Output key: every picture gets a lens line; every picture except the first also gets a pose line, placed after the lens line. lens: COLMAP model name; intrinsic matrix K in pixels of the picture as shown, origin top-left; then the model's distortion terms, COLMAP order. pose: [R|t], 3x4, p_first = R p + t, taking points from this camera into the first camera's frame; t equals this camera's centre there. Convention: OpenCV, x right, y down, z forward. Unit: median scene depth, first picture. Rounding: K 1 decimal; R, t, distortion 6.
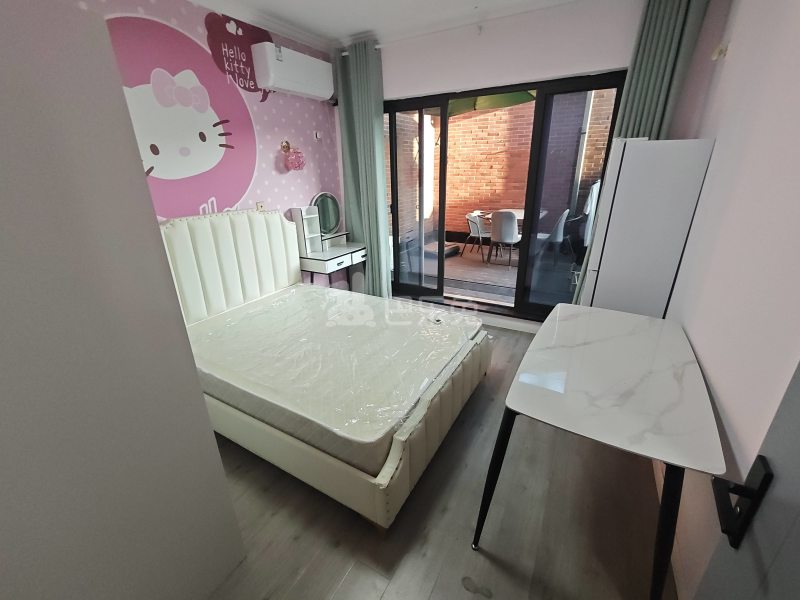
lens RADIAL K [[344.8, 0, 401.8], [0, 344.8, 298.7], [0, 0, 1]] dist [-0.000354, -0.000123]
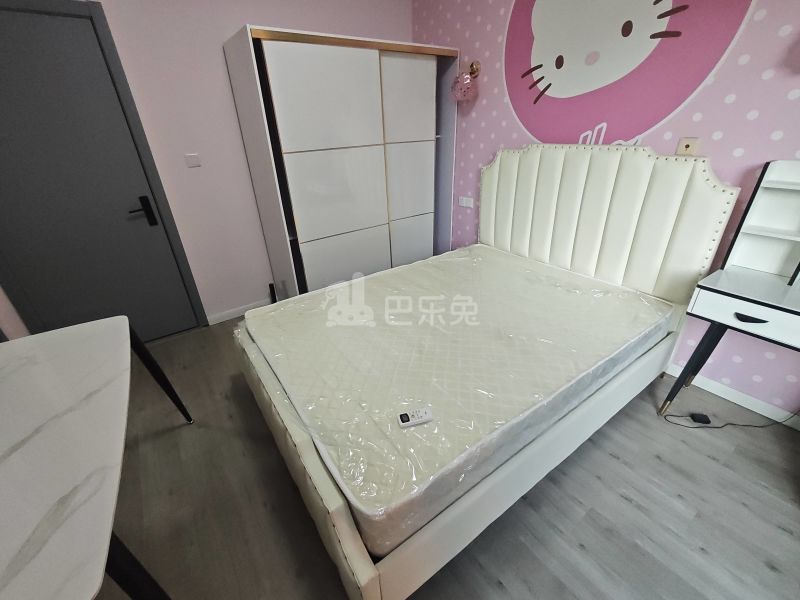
lens RADIAL K [[344.8, 0, 401.8], [0, 344.8, 298.7], [0, 0, 1]] dist [-0.000354, -0.000123]
pose [[-0.429814, 0.440086, -0.788406, 0.369660], [-0.281603, 0.764286, 0.580143, -0.301076], [0.857881, 0.471371, -0.204571, 0.923859]]
